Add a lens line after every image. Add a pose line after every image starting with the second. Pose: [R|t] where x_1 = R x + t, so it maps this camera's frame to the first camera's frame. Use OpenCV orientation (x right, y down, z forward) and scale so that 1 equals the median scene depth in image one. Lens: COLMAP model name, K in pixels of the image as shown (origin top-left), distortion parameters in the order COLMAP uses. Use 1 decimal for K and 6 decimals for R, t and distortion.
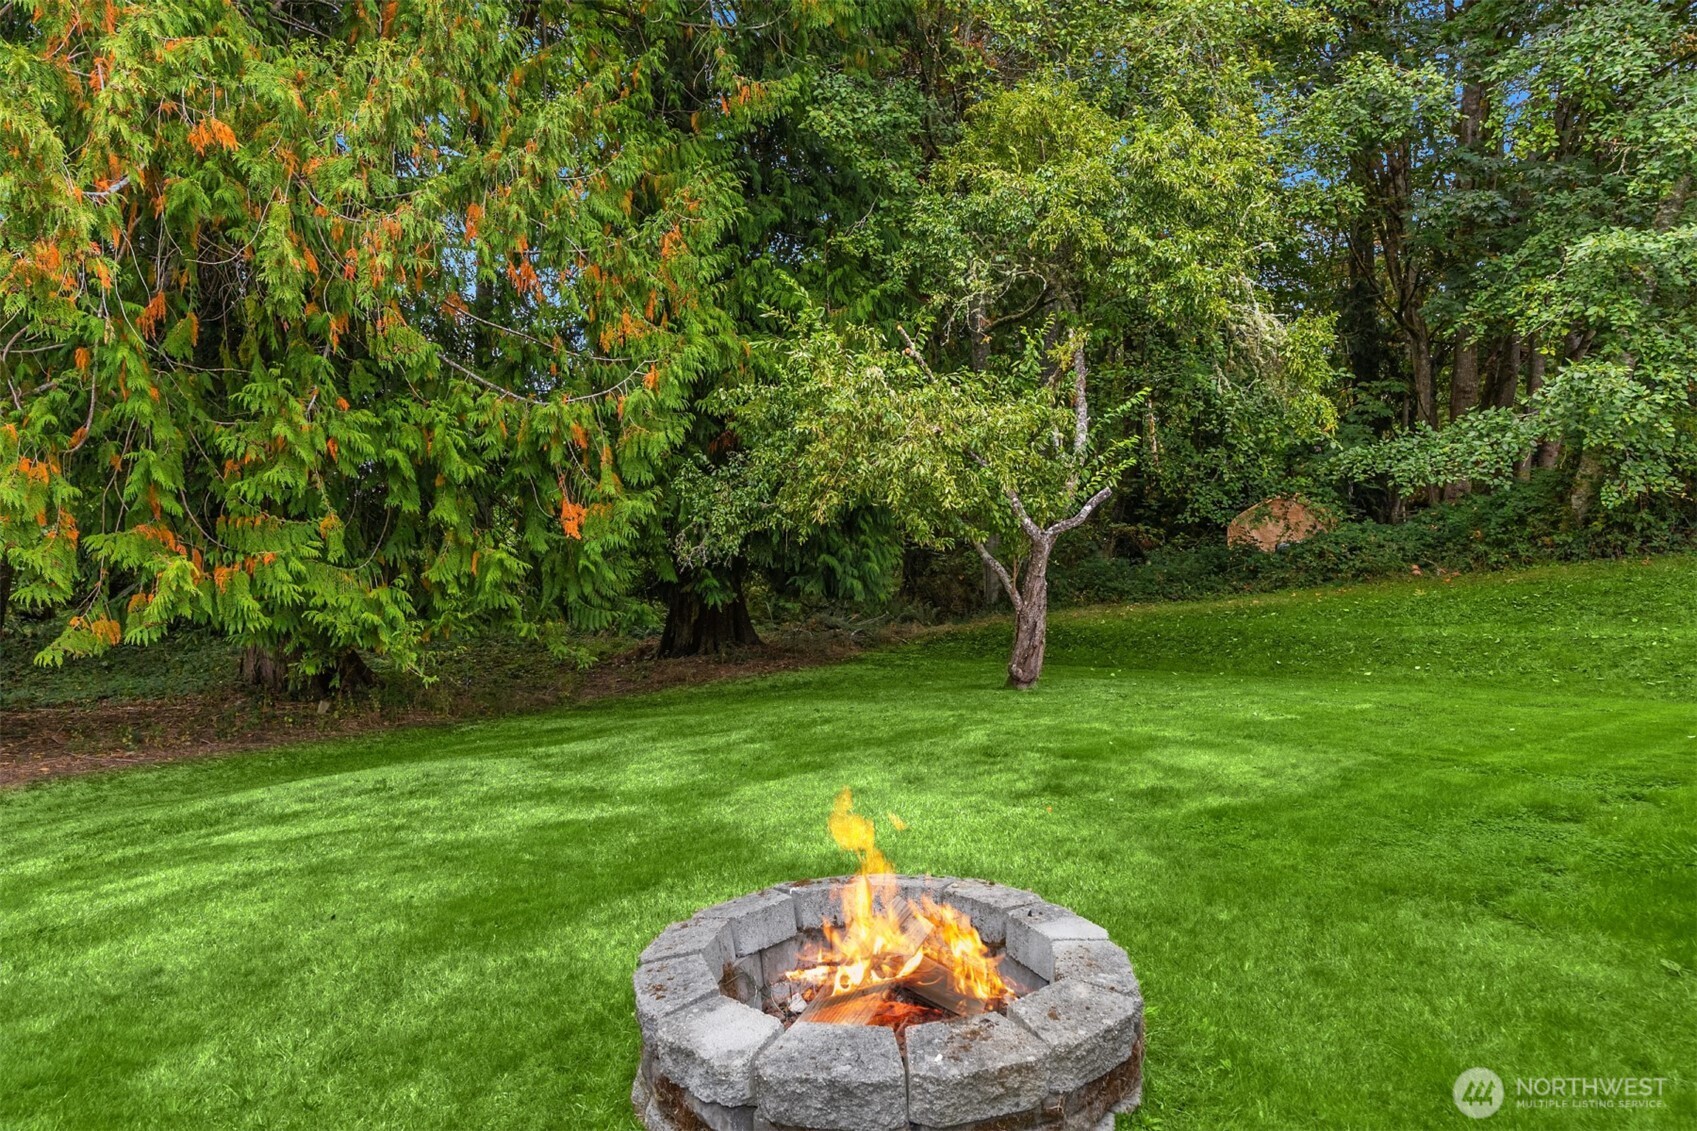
lens RADIAL K [[987.4, 0, 846.6], [0, 987.4, 571.8], [0, 0, 1]] dist [0.003810, -0.002115]
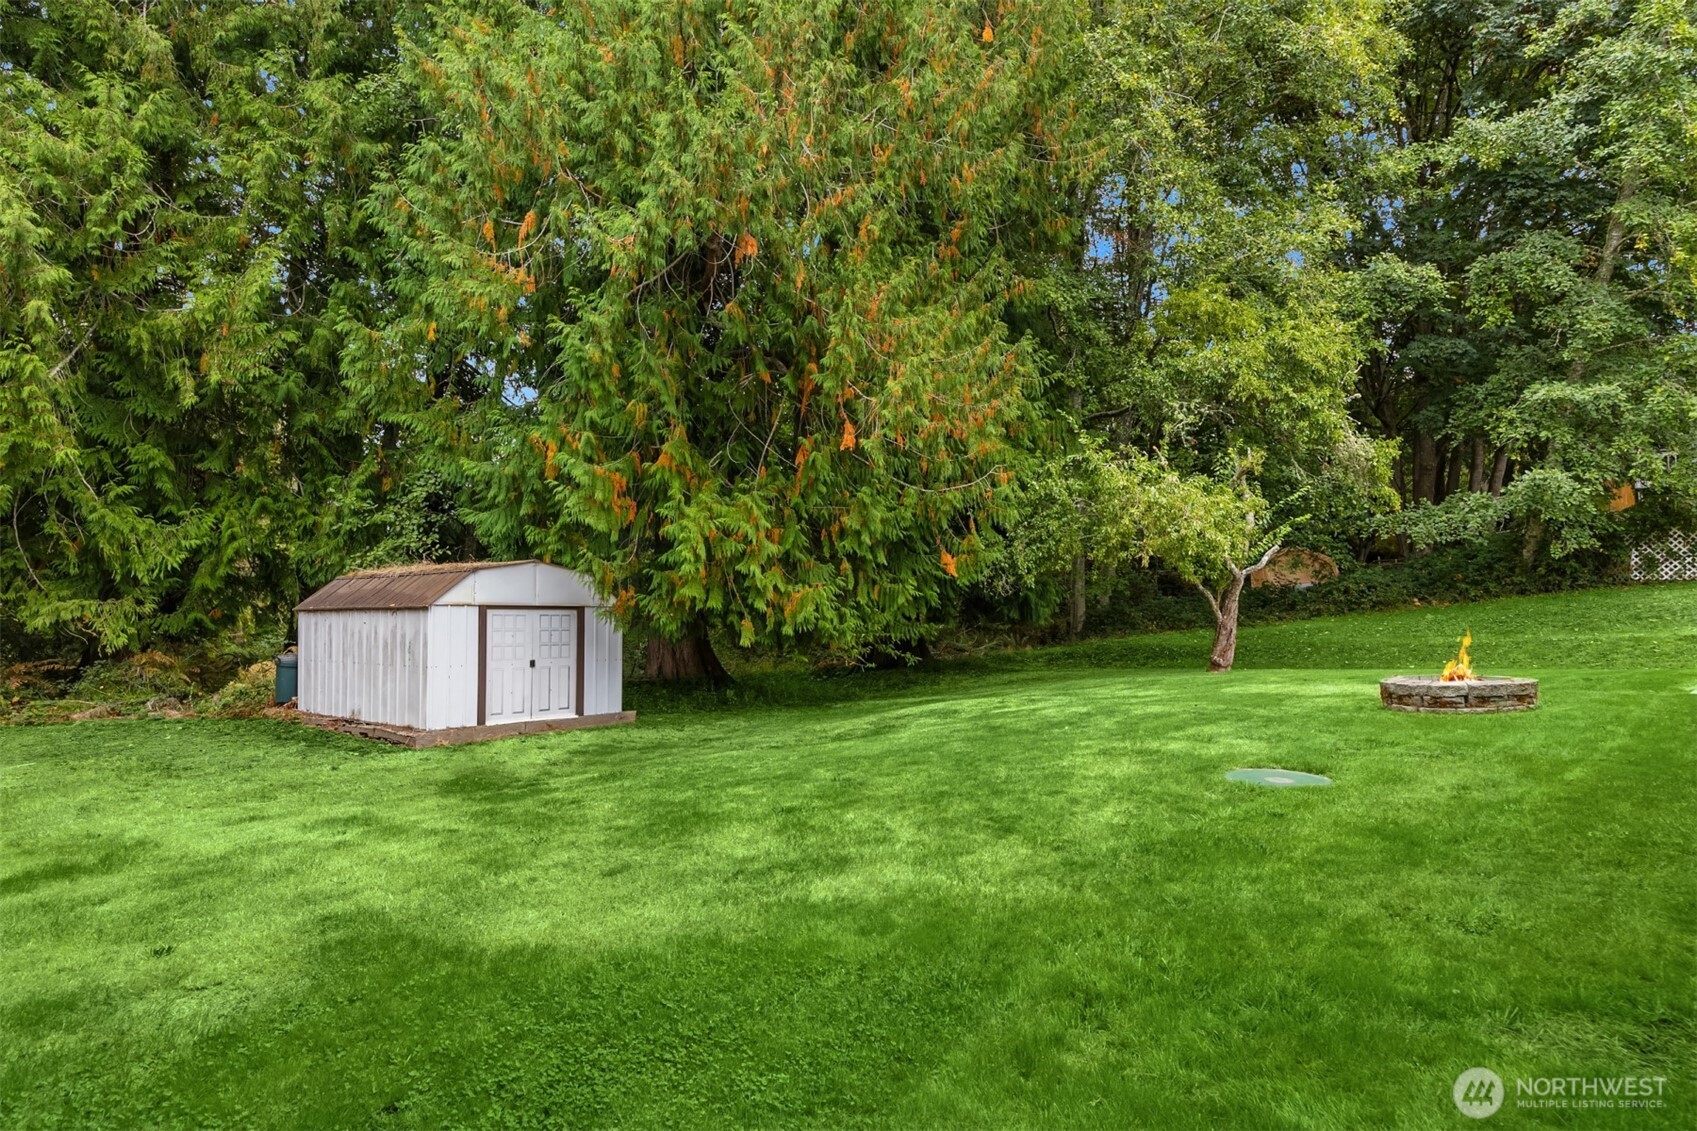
lens RADIAL K [[987.4, 0, 848.0], [0, 987.4, 574.4], [0, 0, 1]] dist [0.003810, -0.002115]
pose [[0.996787, 0.001753, 0.080081, -0.468193], [0.001817, 0.999009, -0.044477, 0.027510], [-0.080080, 0.044480, 0.995796, -0.462160]]
